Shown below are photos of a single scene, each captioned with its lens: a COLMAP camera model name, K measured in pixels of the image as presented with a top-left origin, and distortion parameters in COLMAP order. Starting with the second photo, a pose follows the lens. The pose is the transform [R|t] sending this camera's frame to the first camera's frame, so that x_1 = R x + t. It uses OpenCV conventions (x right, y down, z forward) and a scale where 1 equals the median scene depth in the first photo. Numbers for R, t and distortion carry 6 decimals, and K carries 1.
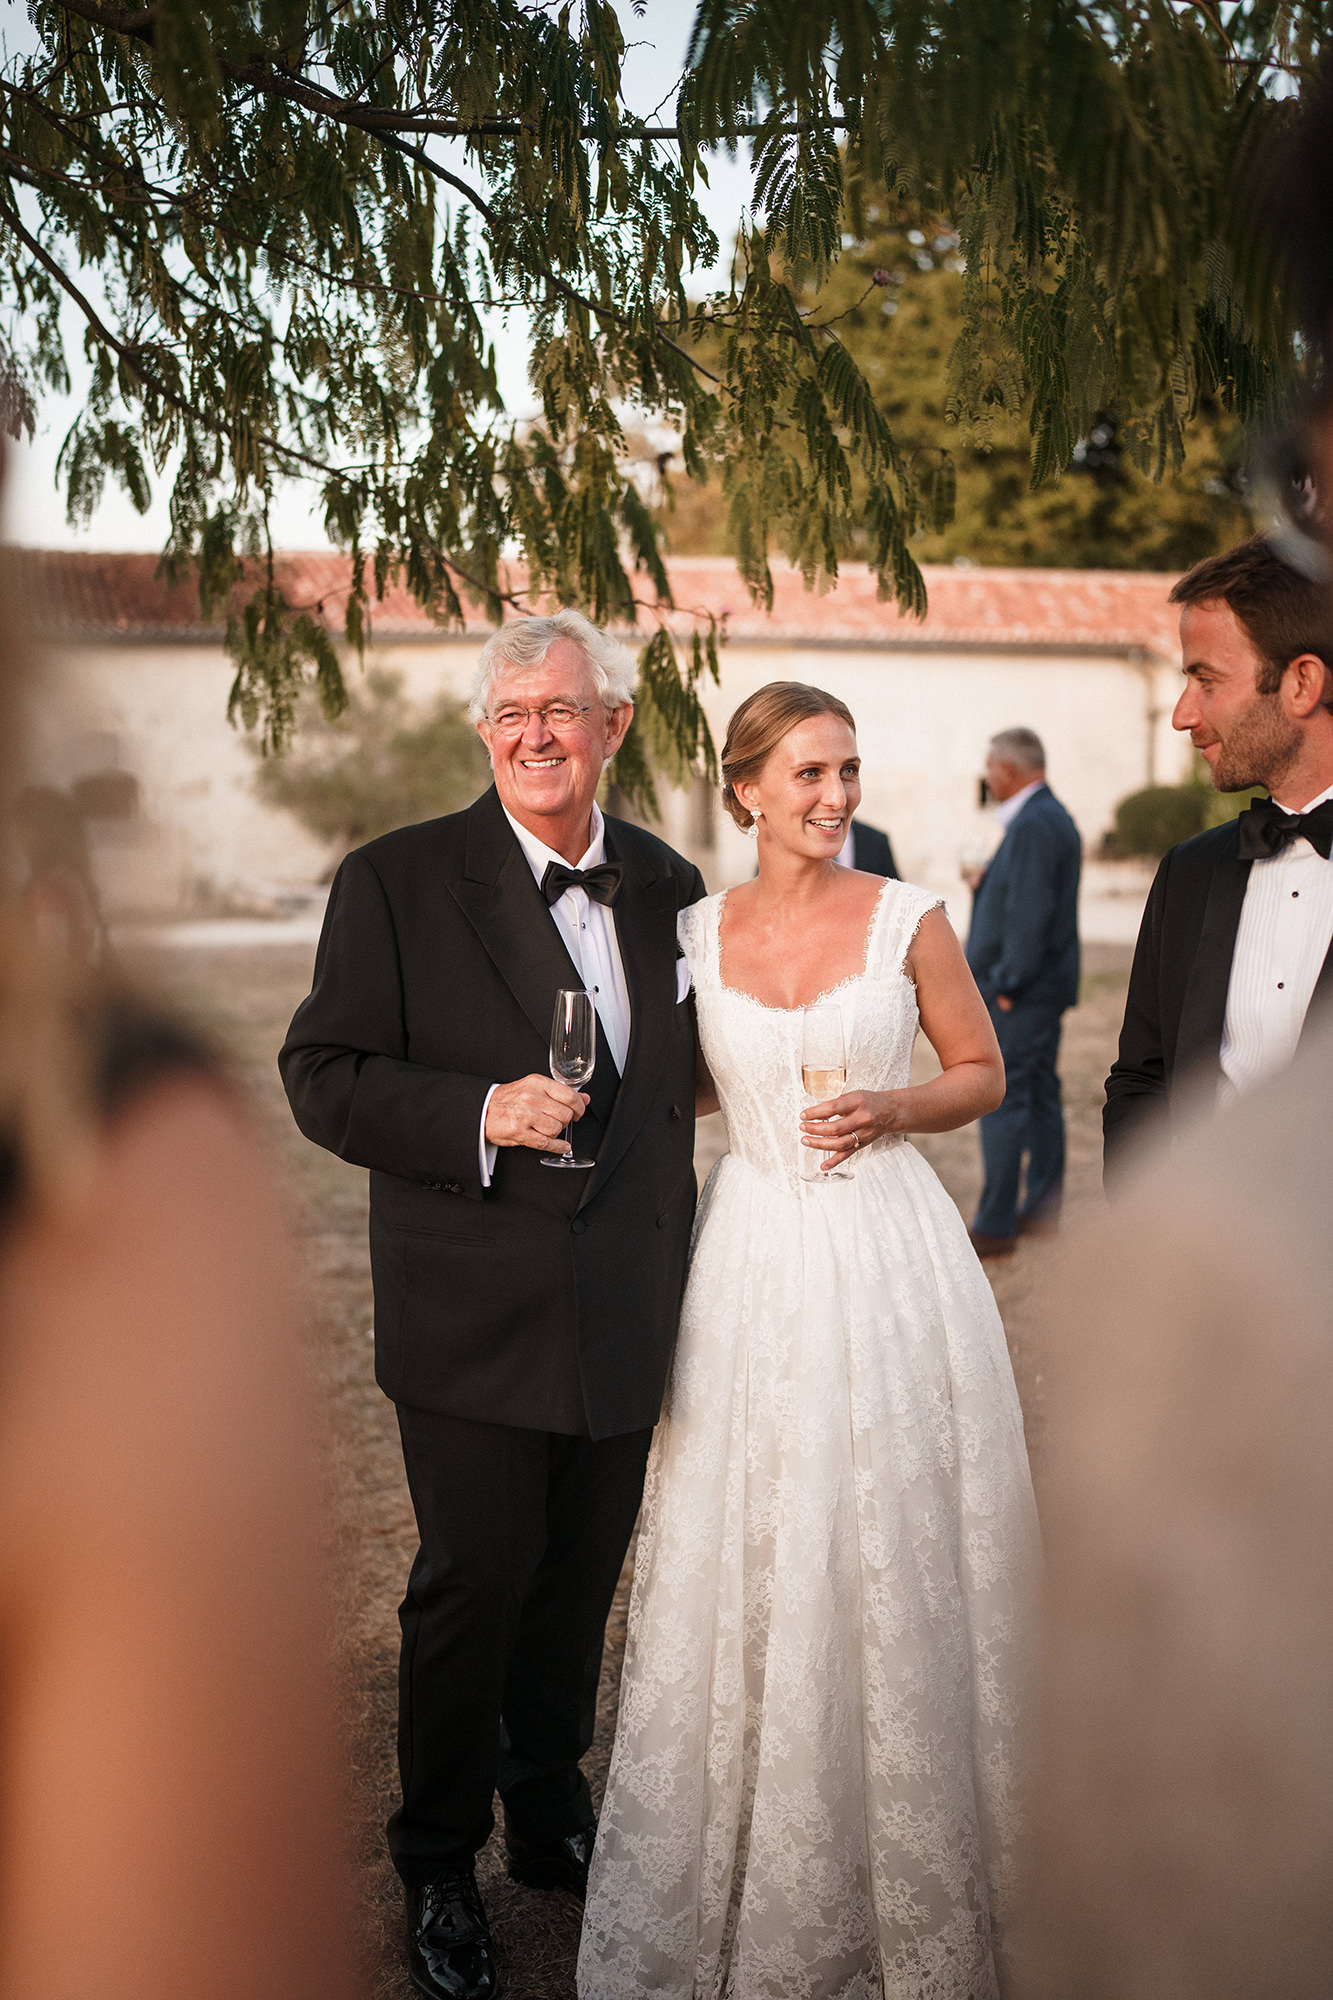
lens RADIAL K [[1977.5, 0, 671.0], [0, 1977.5, 1070.5], [0, 0, 1]] dist [-0.059588, 0.181973]
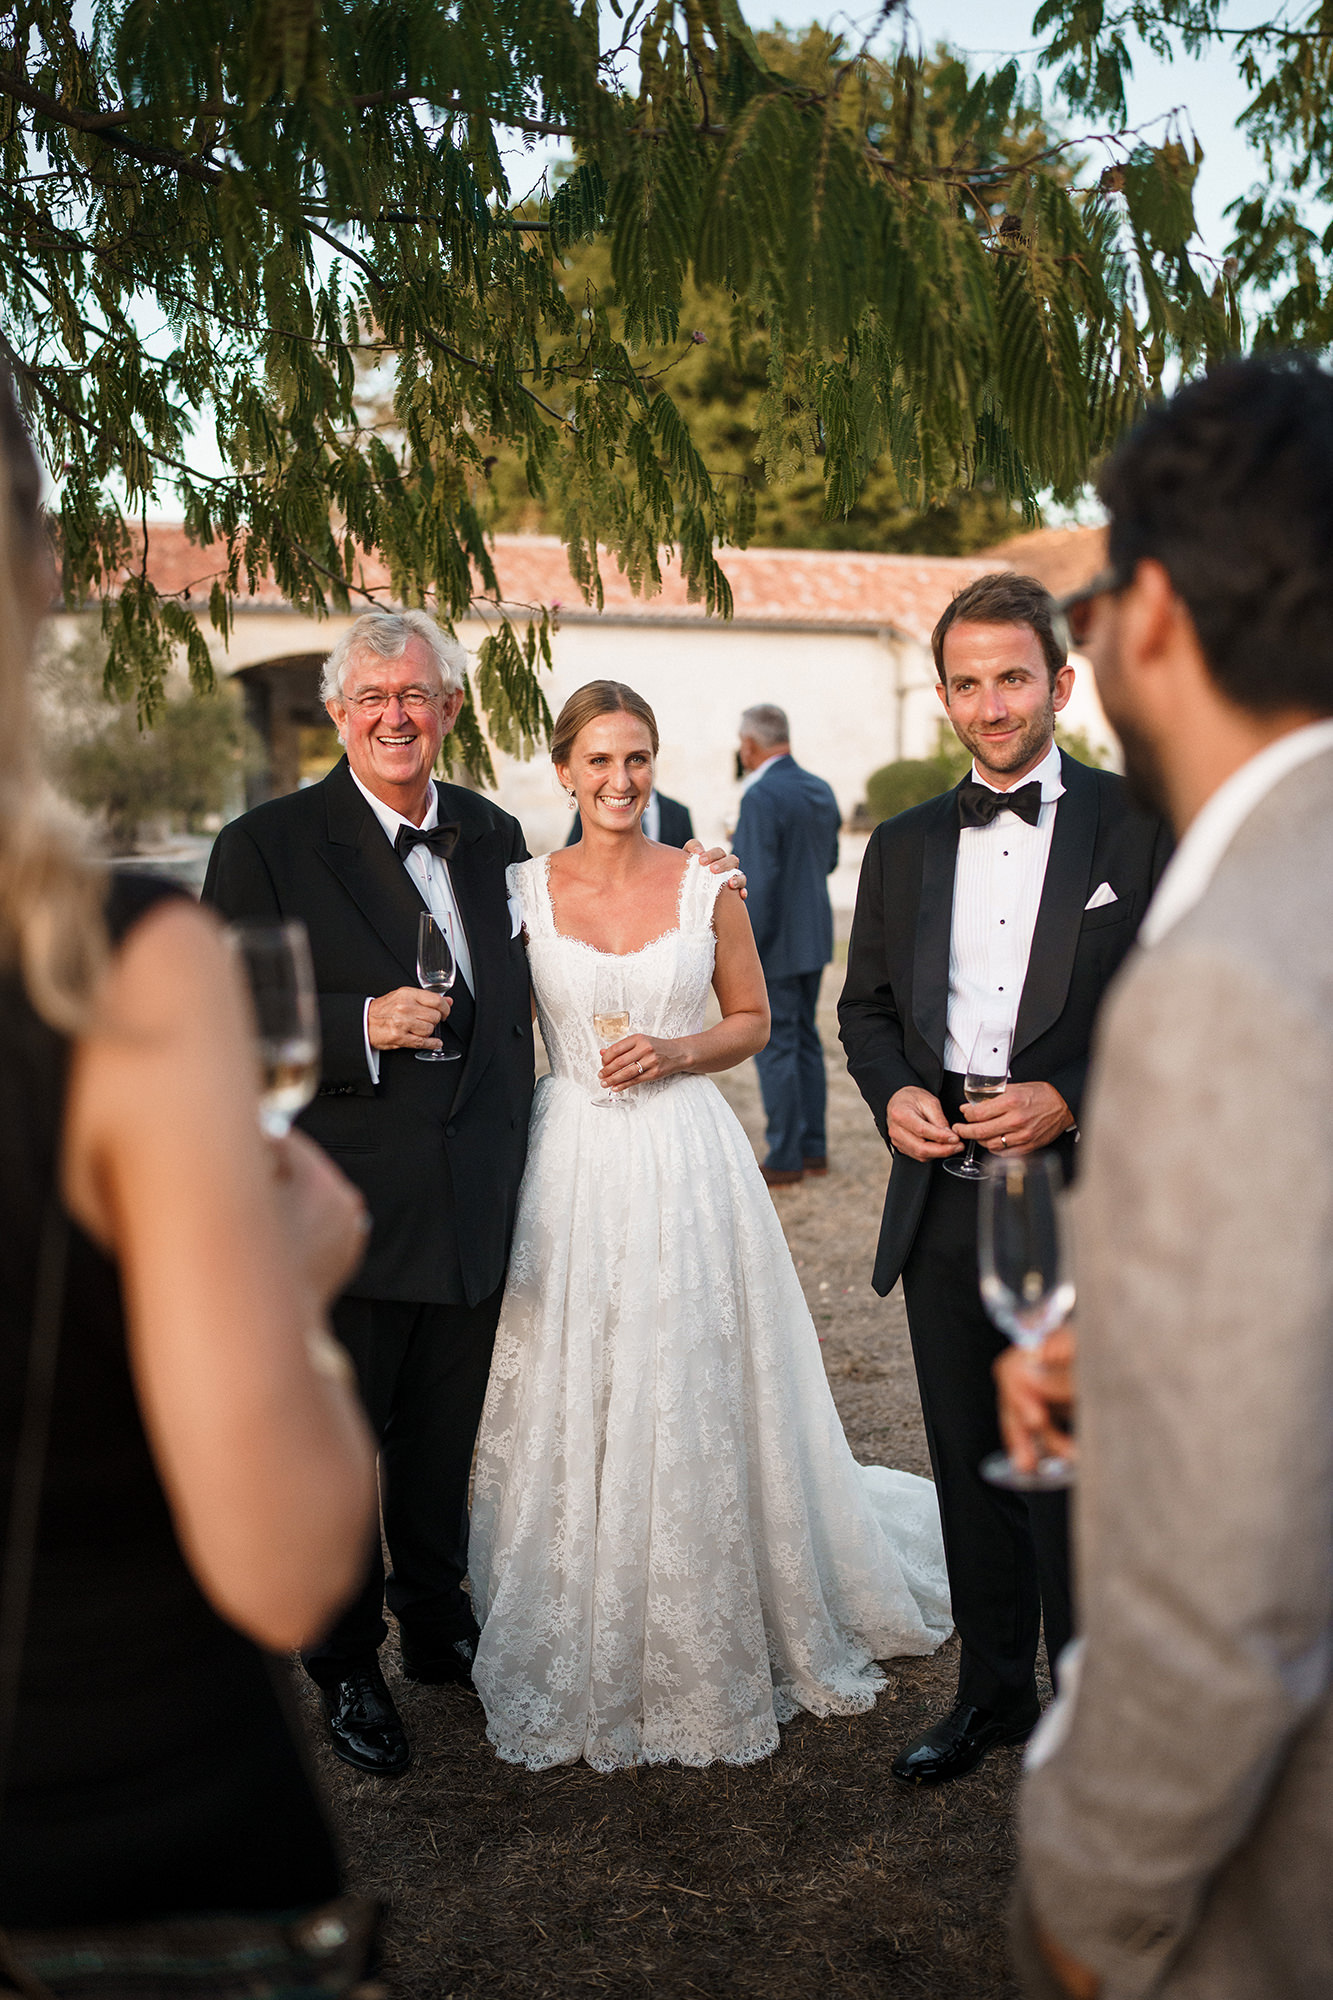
lens RADIAL K [[1986.6, 0, 666.0], [0, 1986.6, 1048.3], [0, 0, 1]] dist [-0.081316, 0.250435]
pose [[0.992639, -0.010685, 0.120638, -0.052384], [0.010429, 0.999942, 0.002746, 0.022330], [-0.120661, -0.001468, 0.992693, -0.161244]]
